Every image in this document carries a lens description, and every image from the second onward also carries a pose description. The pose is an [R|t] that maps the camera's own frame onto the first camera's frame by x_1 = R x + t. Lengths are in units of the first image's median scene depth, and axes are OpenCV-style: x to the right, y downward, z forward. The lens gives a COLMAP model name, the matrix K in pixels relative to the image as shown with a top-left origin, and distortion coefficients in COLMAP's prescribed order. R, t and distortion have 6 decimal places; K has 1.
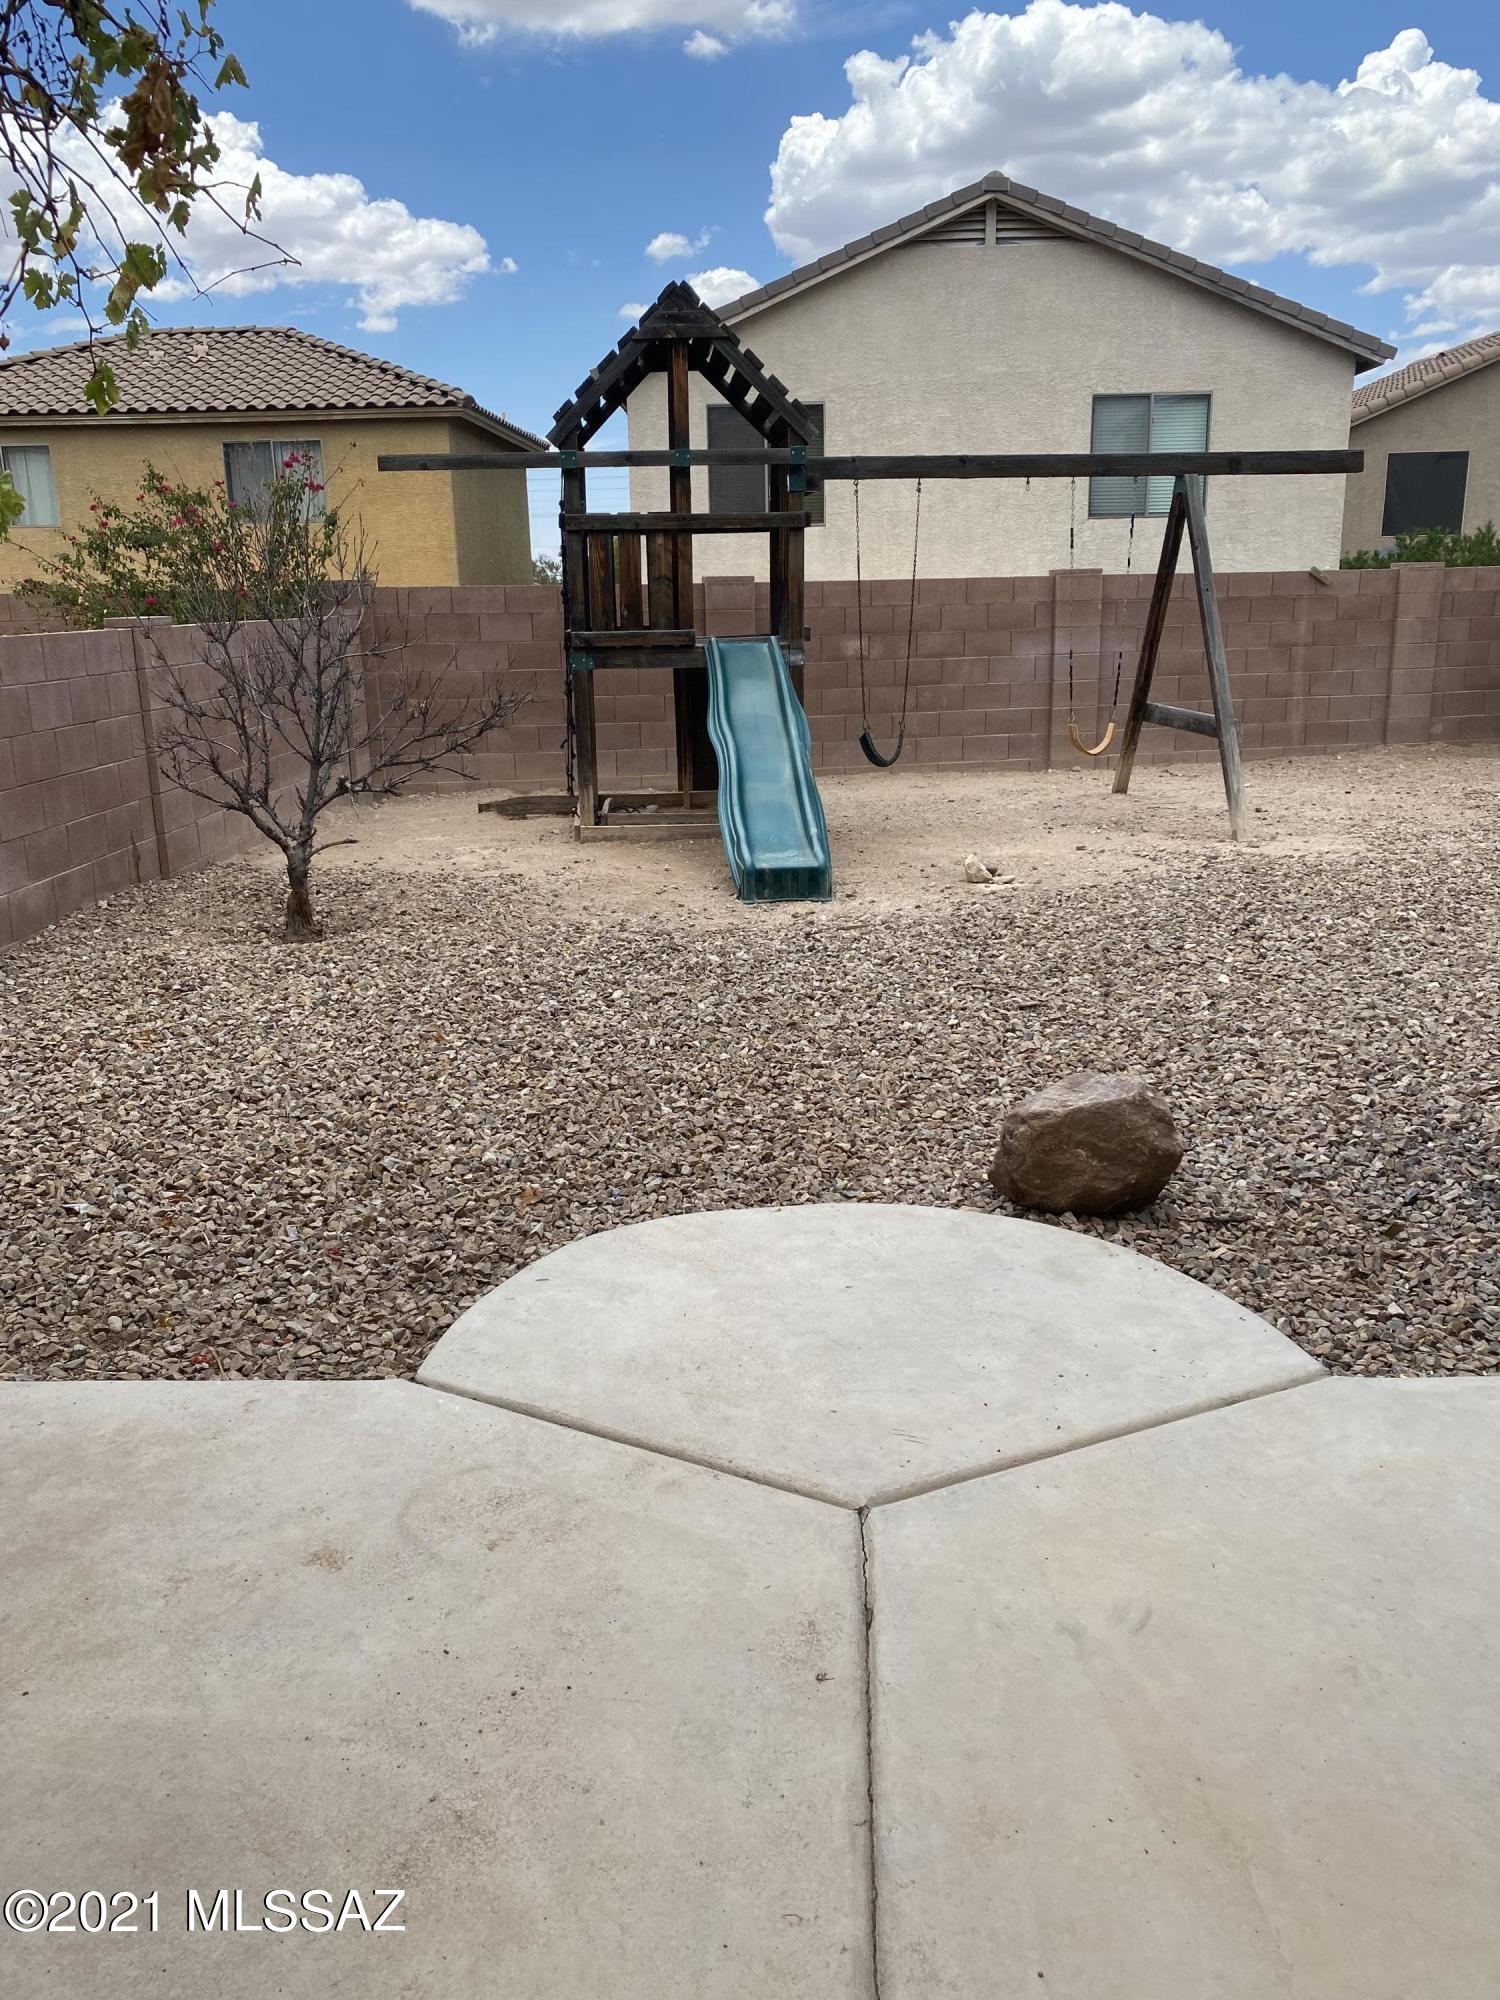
lens RADIAL K [[1504.6, 0, 747.2], [0, 1504.6, 988.7], [0, 0, 1]] dist [0.028174, -0.029584]
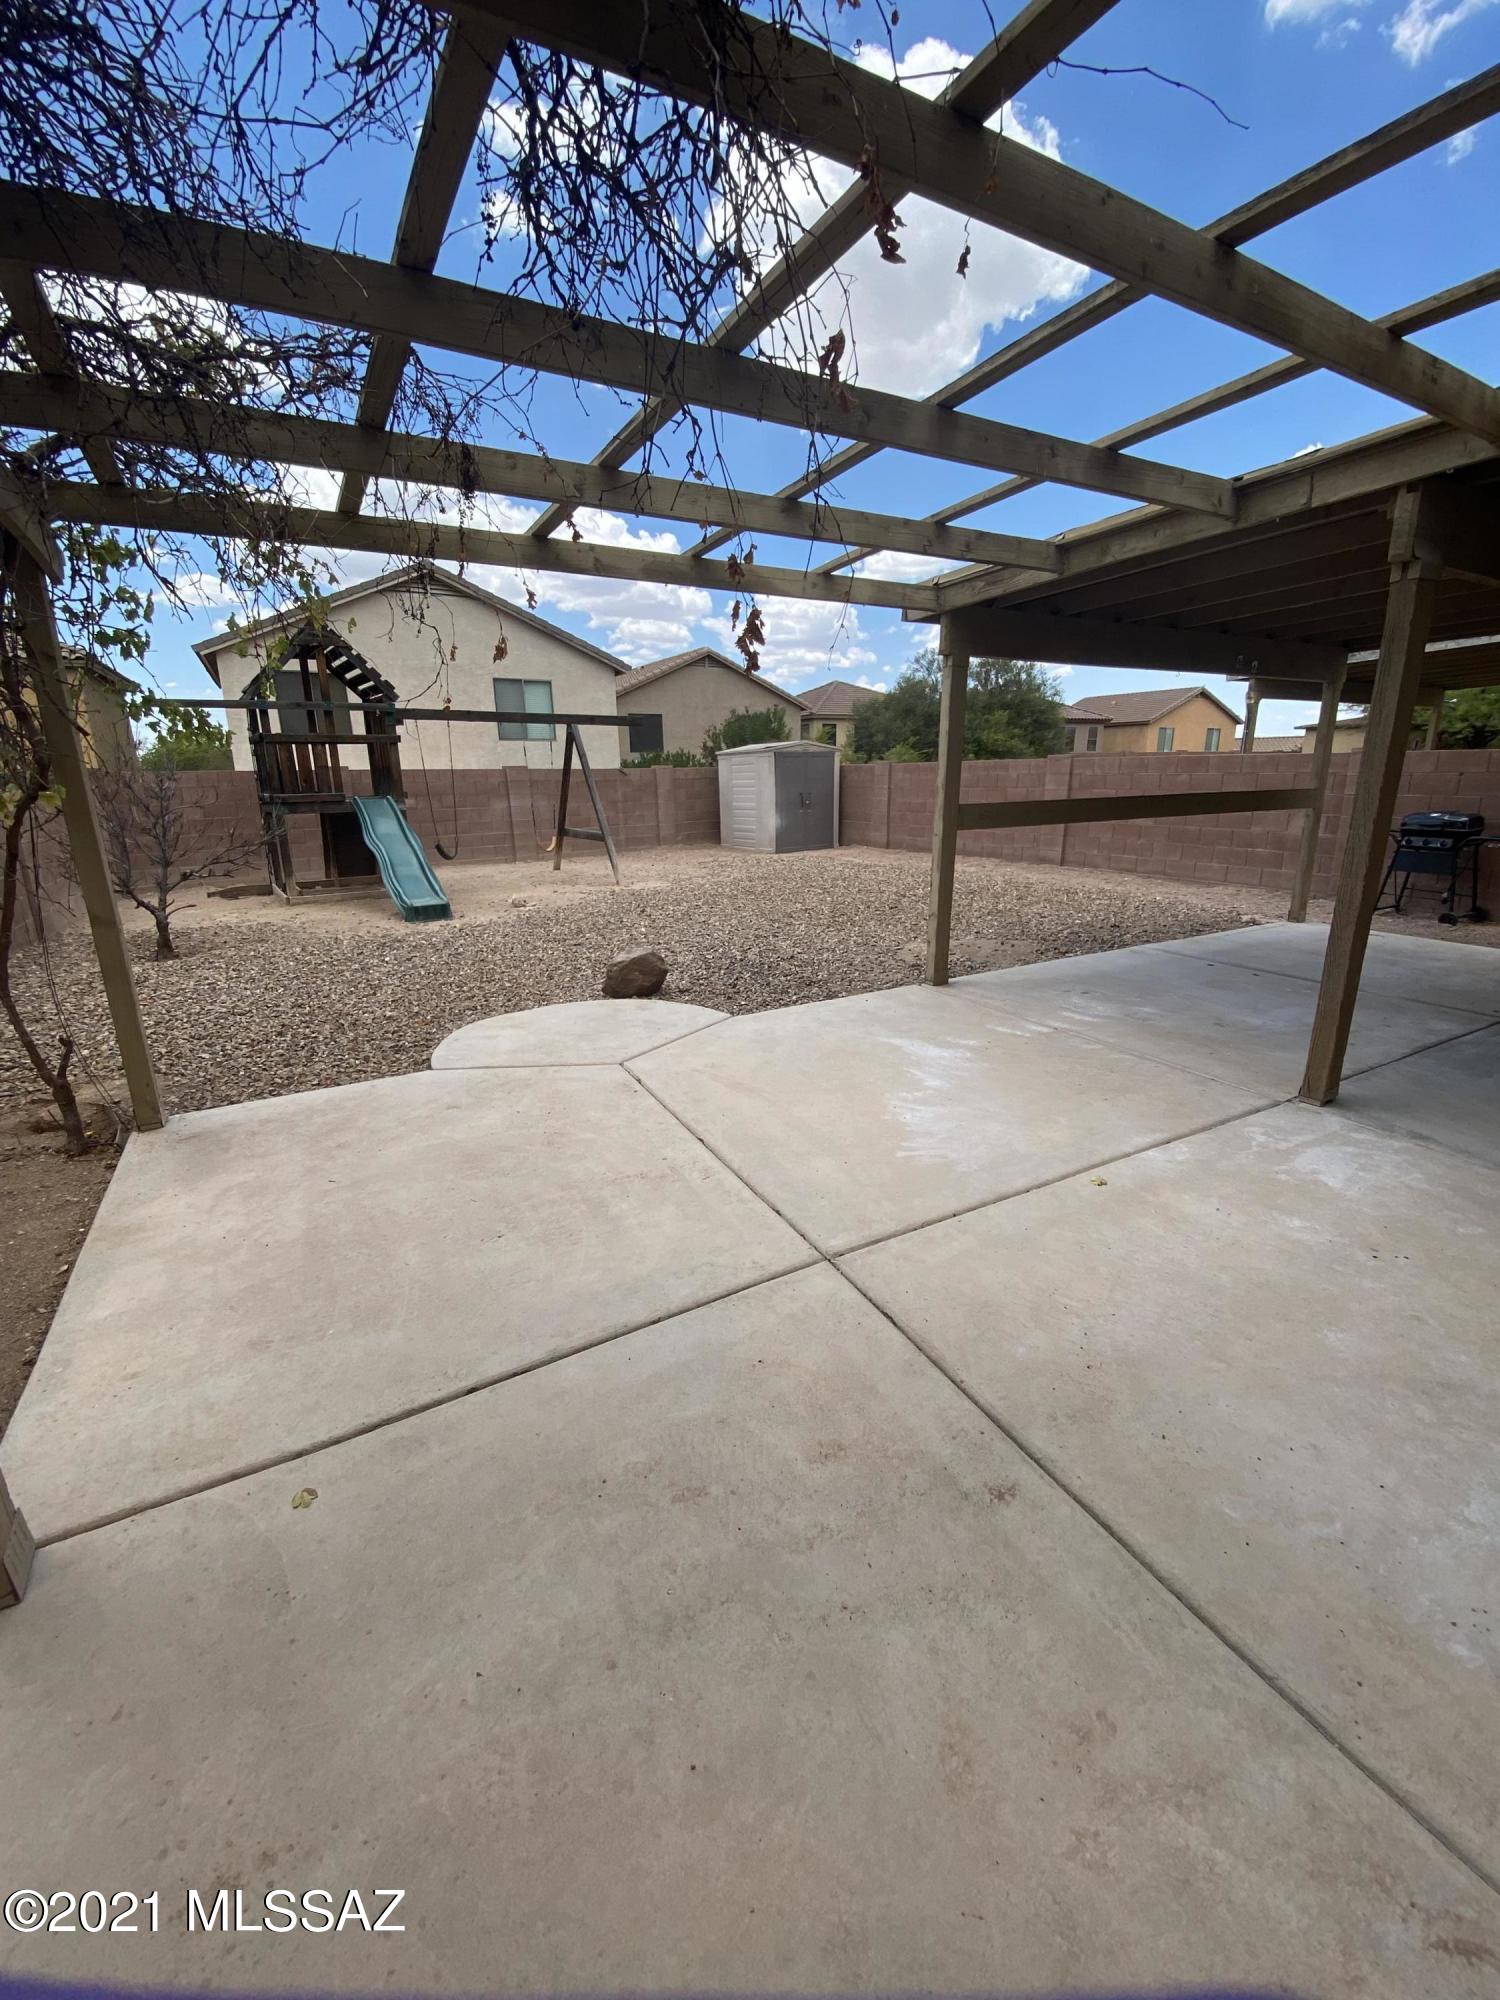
lens RADIAL K [[809.0, 0, 749.6], [0, 809.0, 1008.2], [0, 0, 1]] dist [-0.001900, -0.005525]
pose [[0.855725, -0.131864, 0.500346, -0.176792], [0.122037, 0.991136, 0.052494, 0.057972], [-0.502833, 0.016140, 0.864233, -0.203924]]
